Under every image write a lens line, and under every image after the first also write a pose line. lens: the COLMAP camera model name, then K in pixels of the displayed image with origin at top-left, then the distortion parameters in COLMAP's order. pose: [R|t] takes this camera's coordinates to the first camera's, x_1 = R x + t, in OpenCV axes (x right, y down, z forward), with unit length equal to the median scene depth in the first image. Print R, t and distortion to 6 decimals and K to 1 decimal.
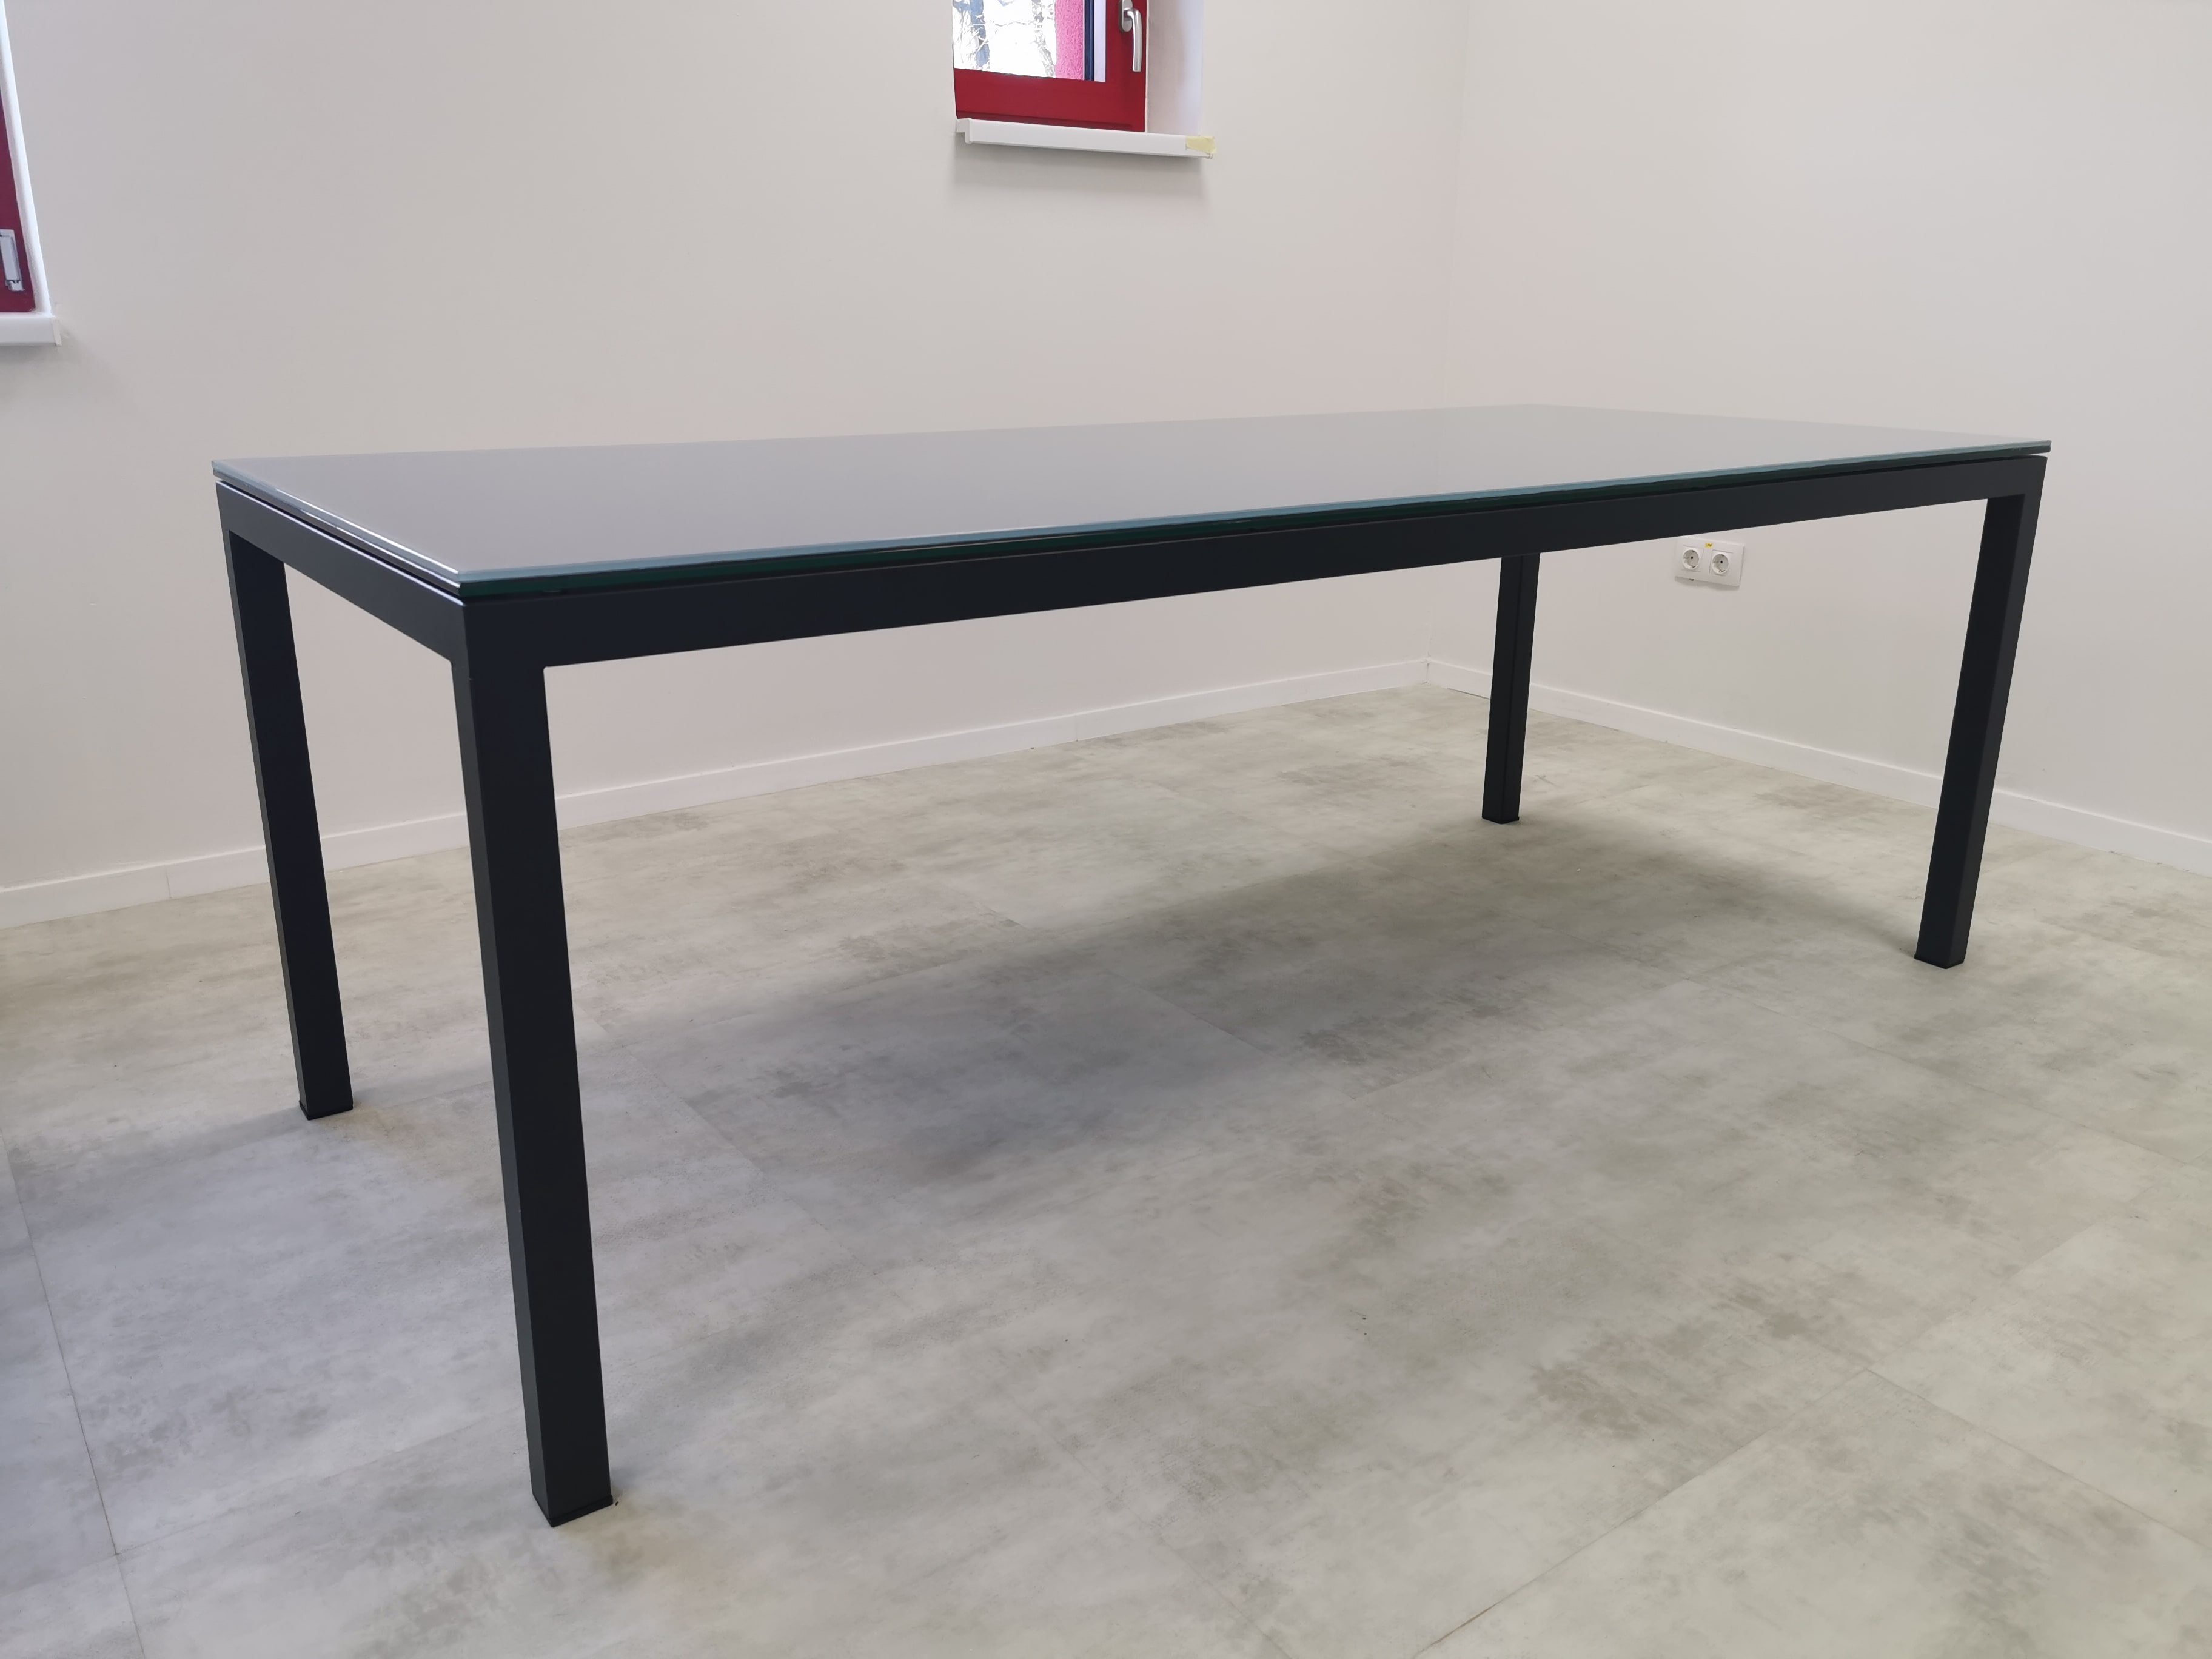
lens RADIAL K [[1701.8, 0, 1120.3], [0, 1701.8, 821.0], [0, 0, 1]] dist [0.057652, -0.078640]
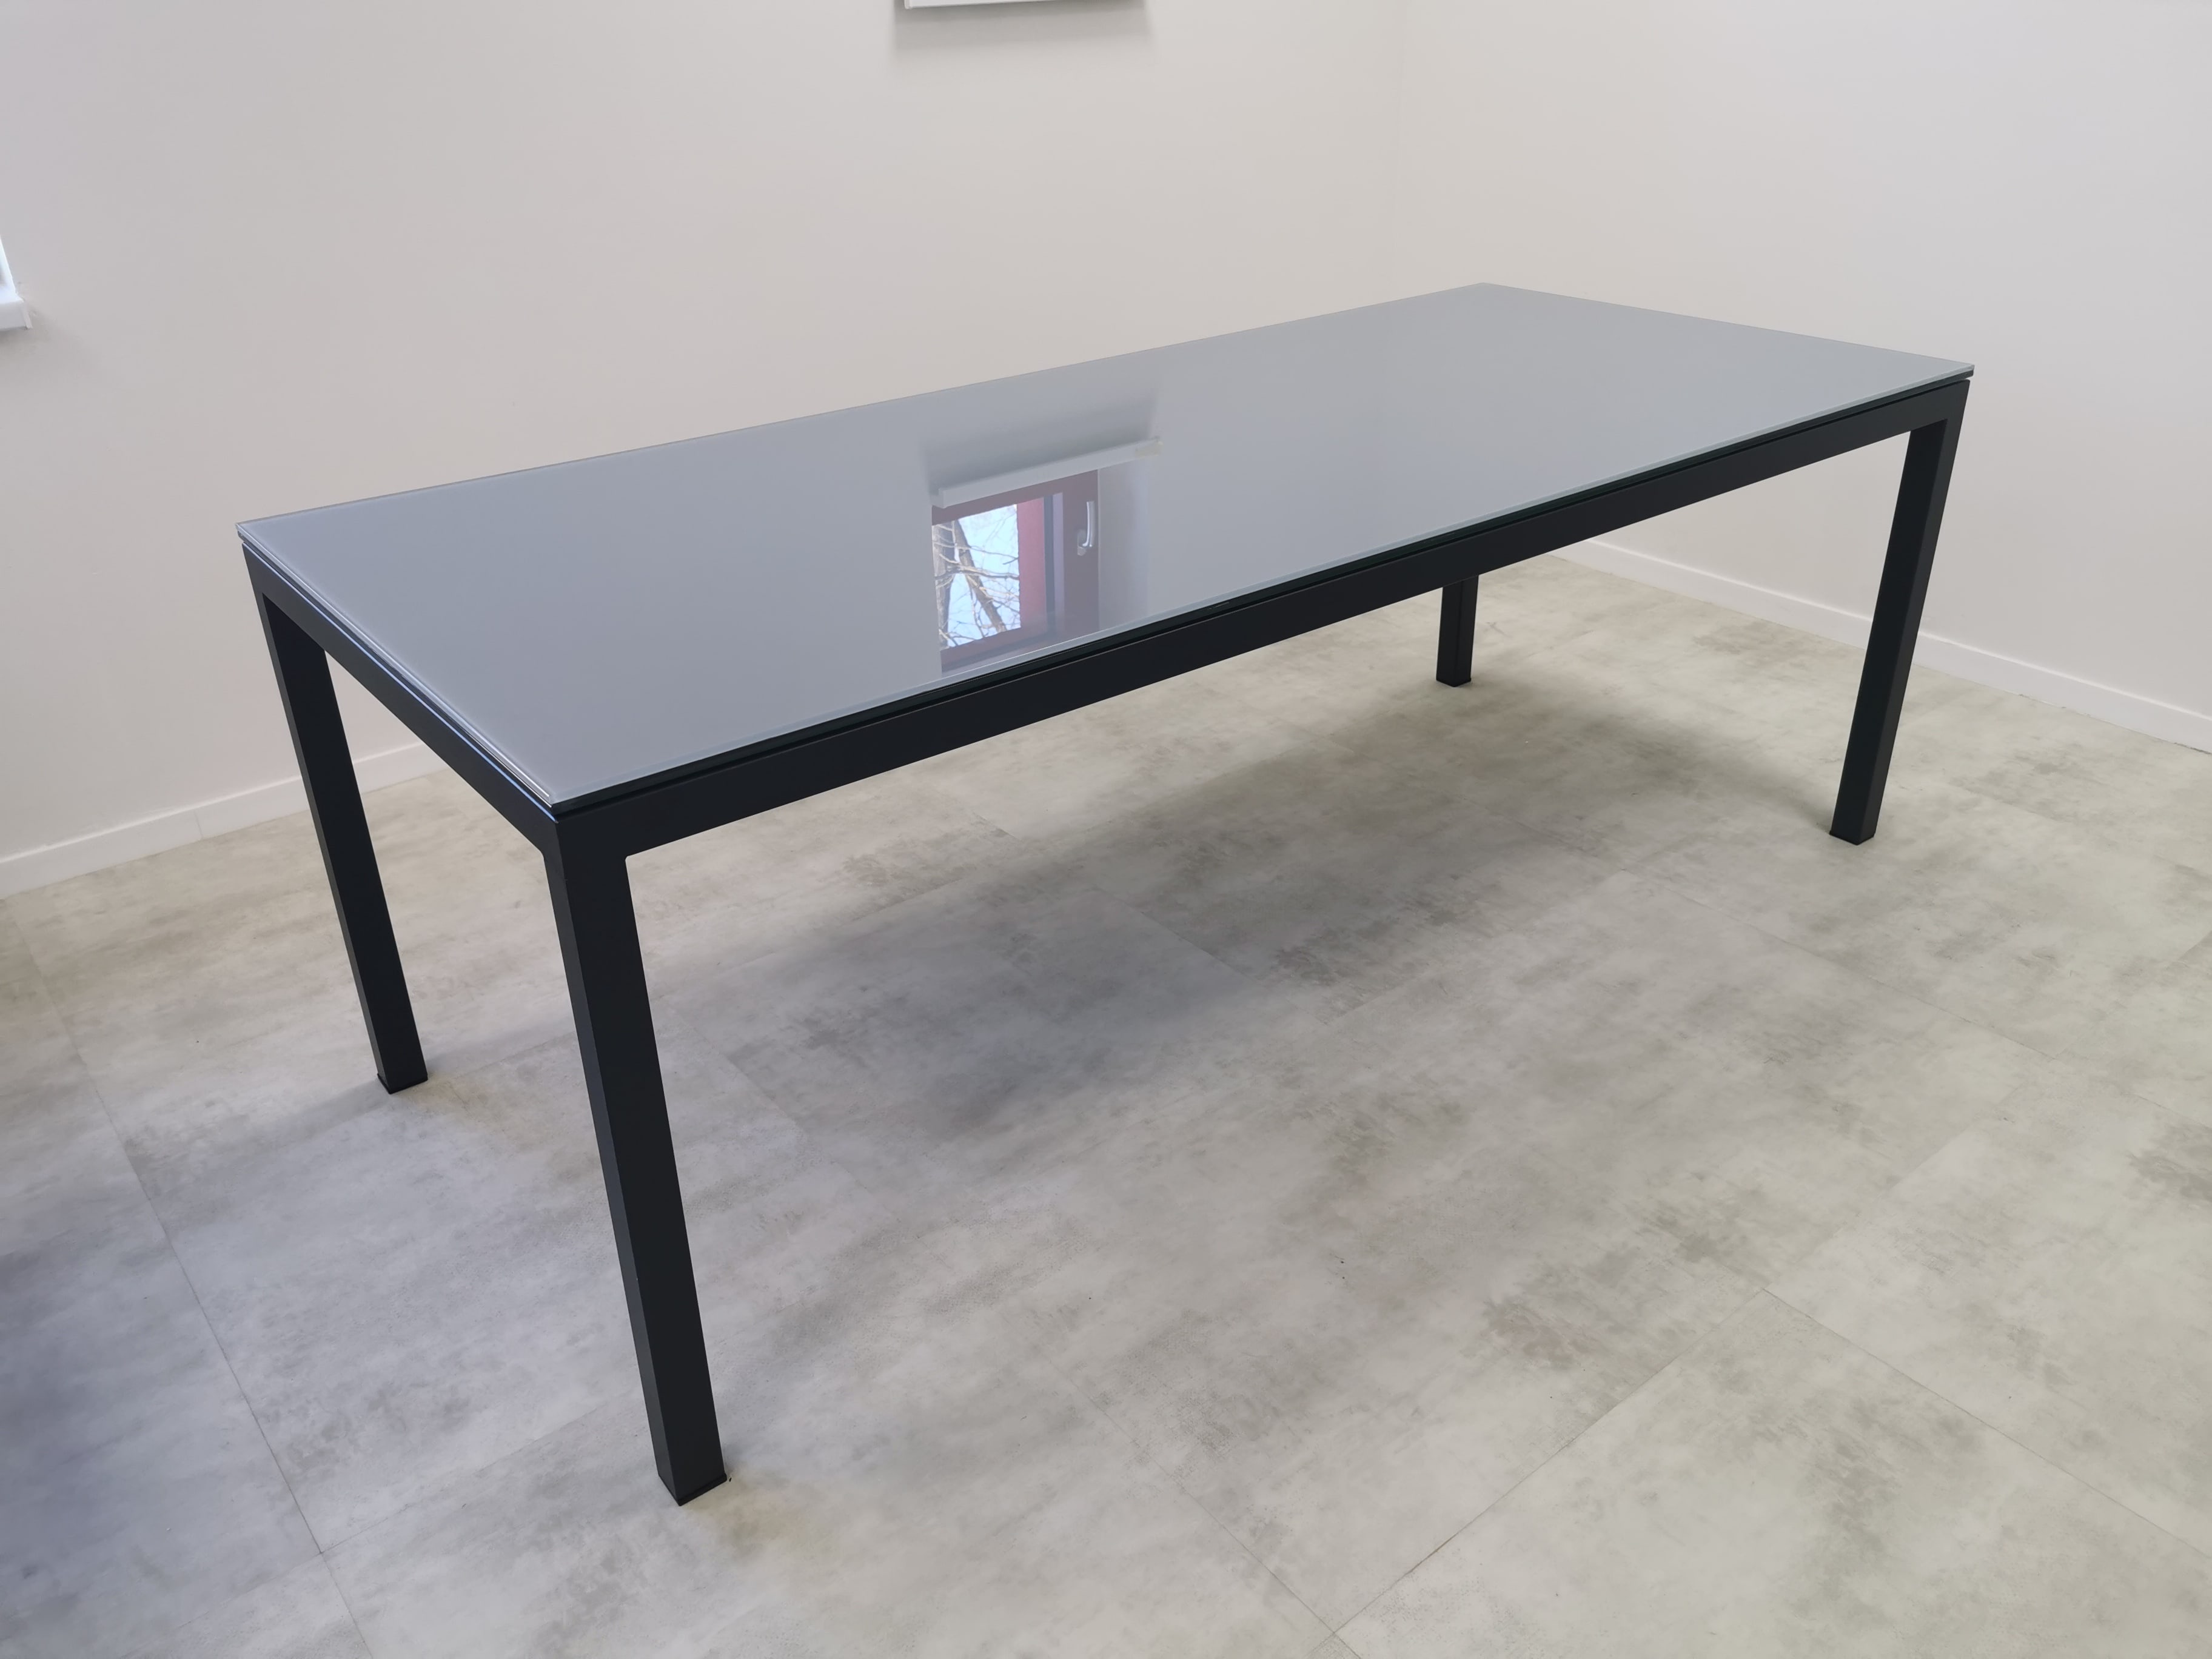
lens RADIAL K [[1701.8, 0, 1121.6], [0, 1701.8, 827.2], [0, 0, 1]] dist [0.057652, -0.078640]
pose [[0.998711, -0.044504, 0.024406, -0.024037], [0.039291, 0.982264, 0.183342, -0.227595], [-0.032133, -0.182147, 0.982746, -0.093482]]
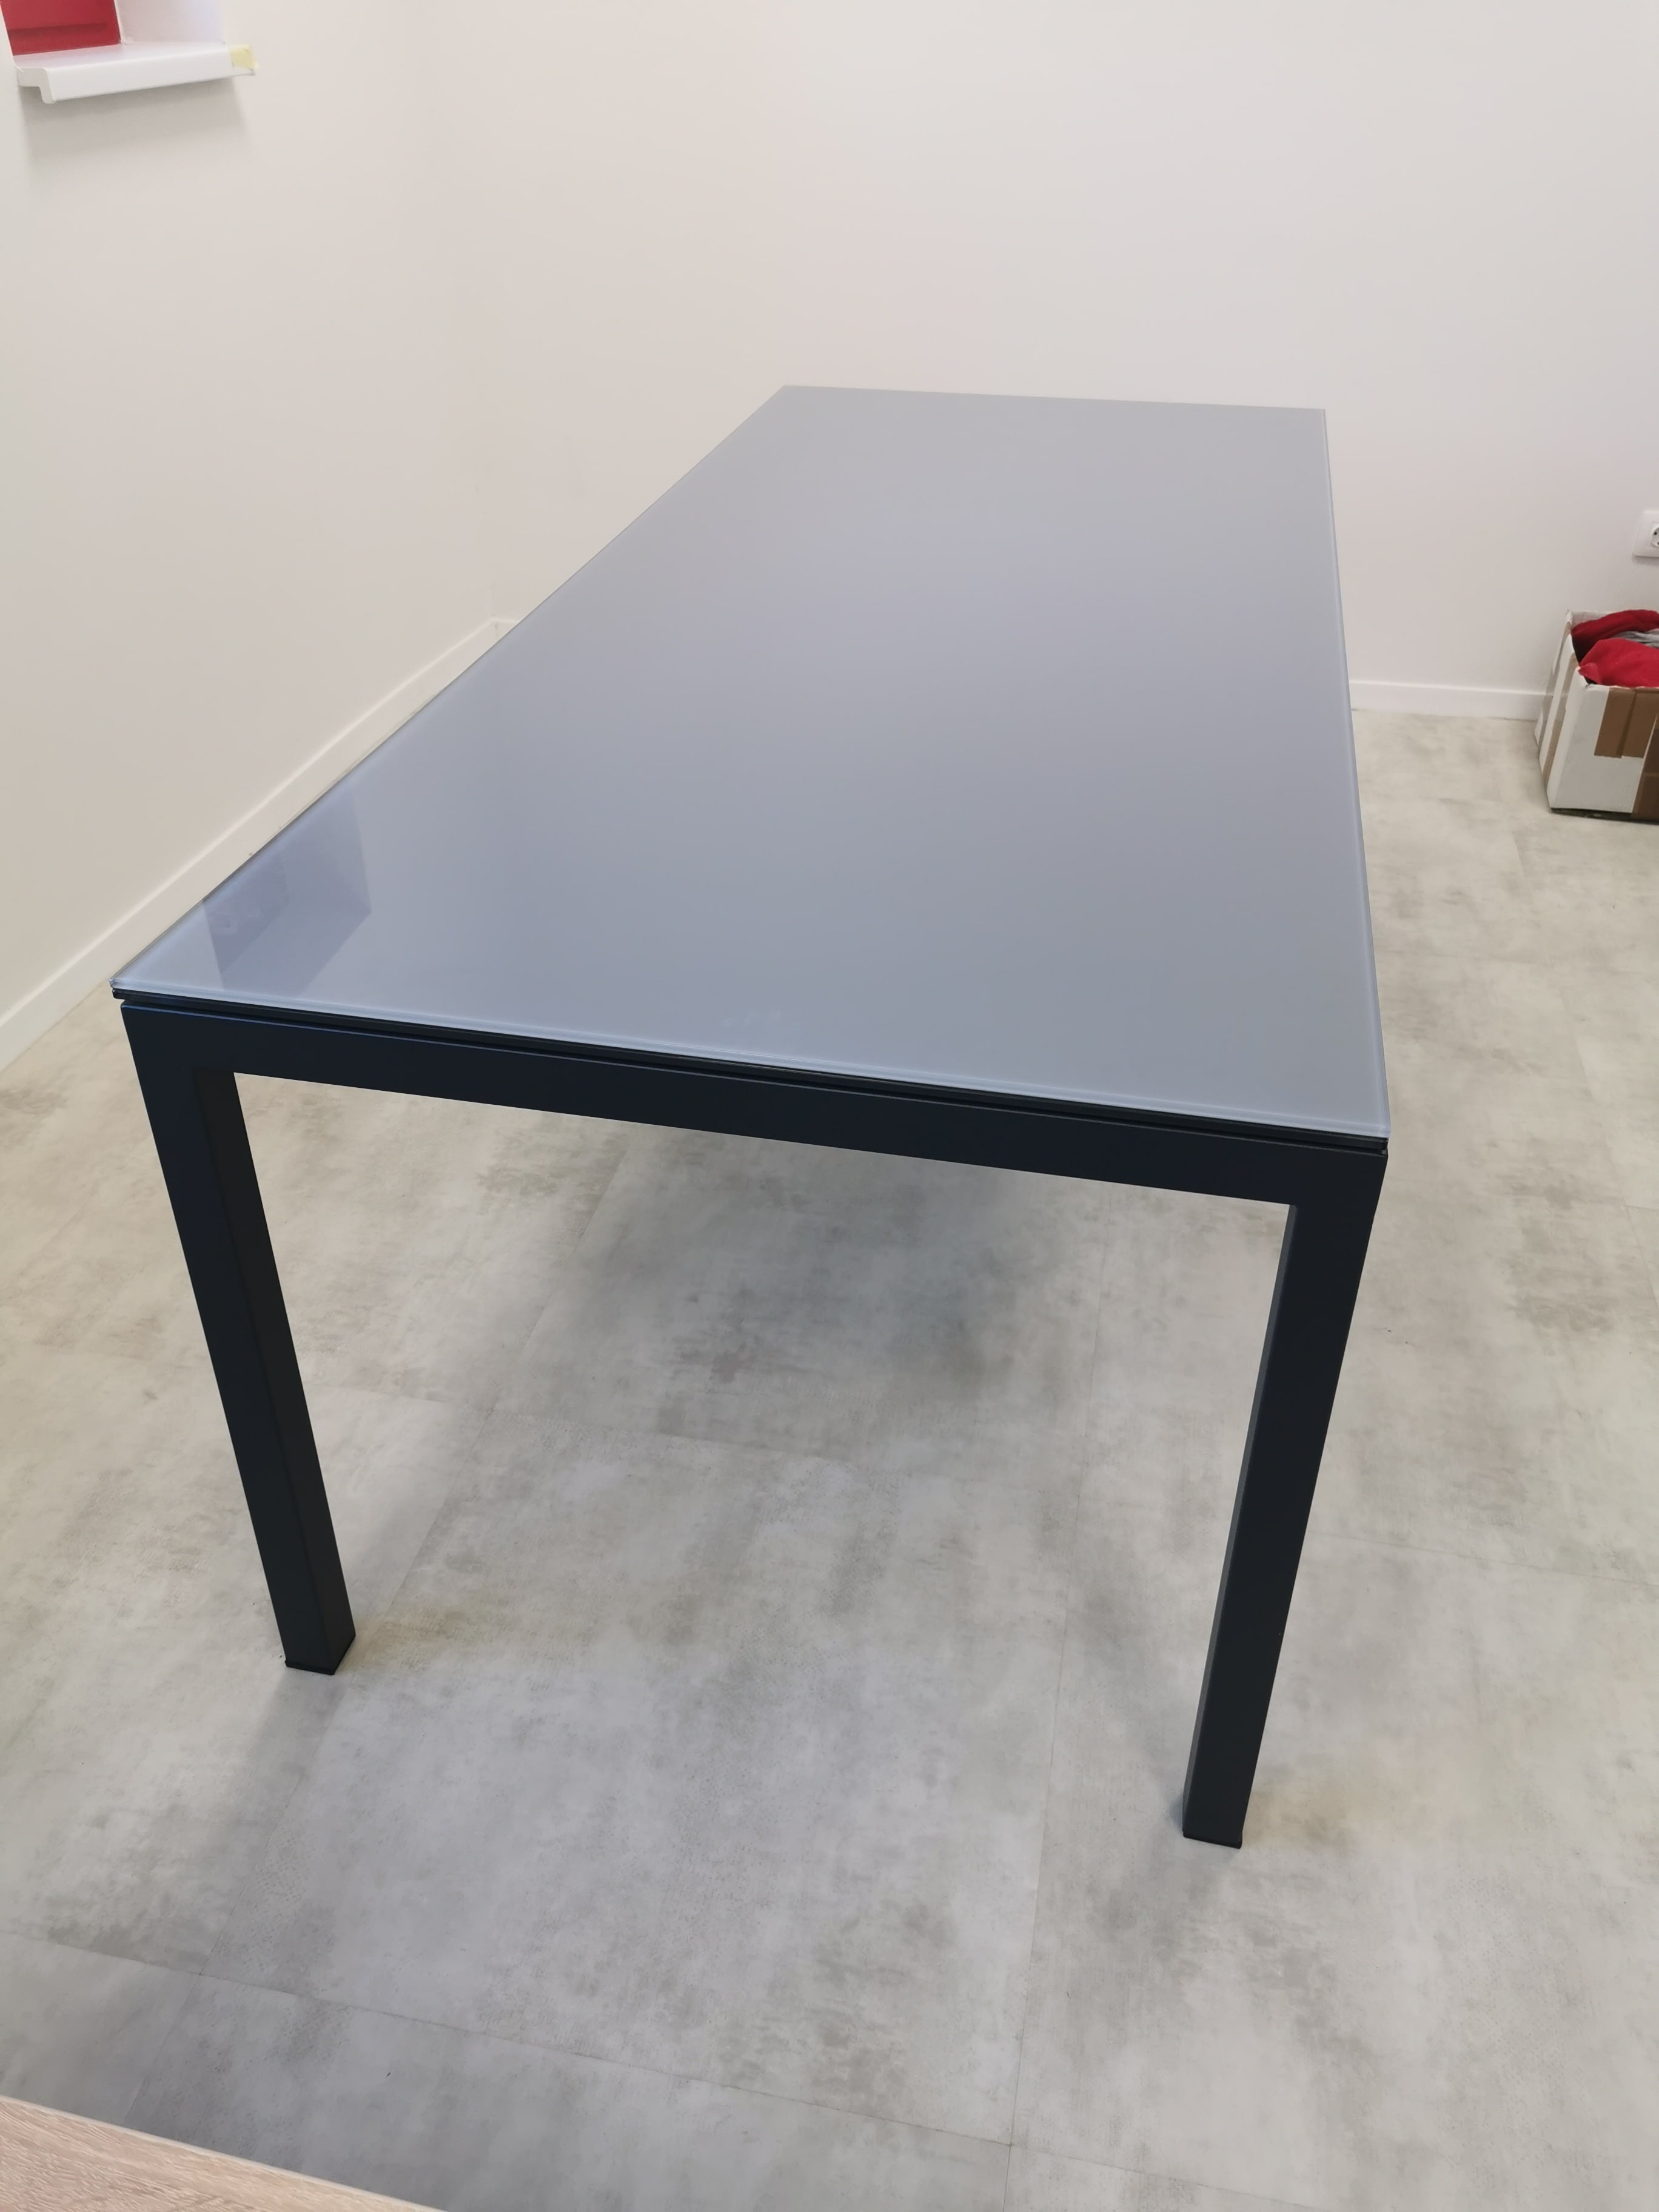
lens RADIAL K [[1701.8, 0, 820.9], [0, 1701.8, 1101.4], [0, 0, 1]] dist [0.057652, -0.078640]
pose [[0.746615, -0.377075, 0.548070, -0.810557], [0.202894, 0.913664, 0.352211, -0.397368], [-0.633562, -0.151766, 0.758661, 0.348425]]
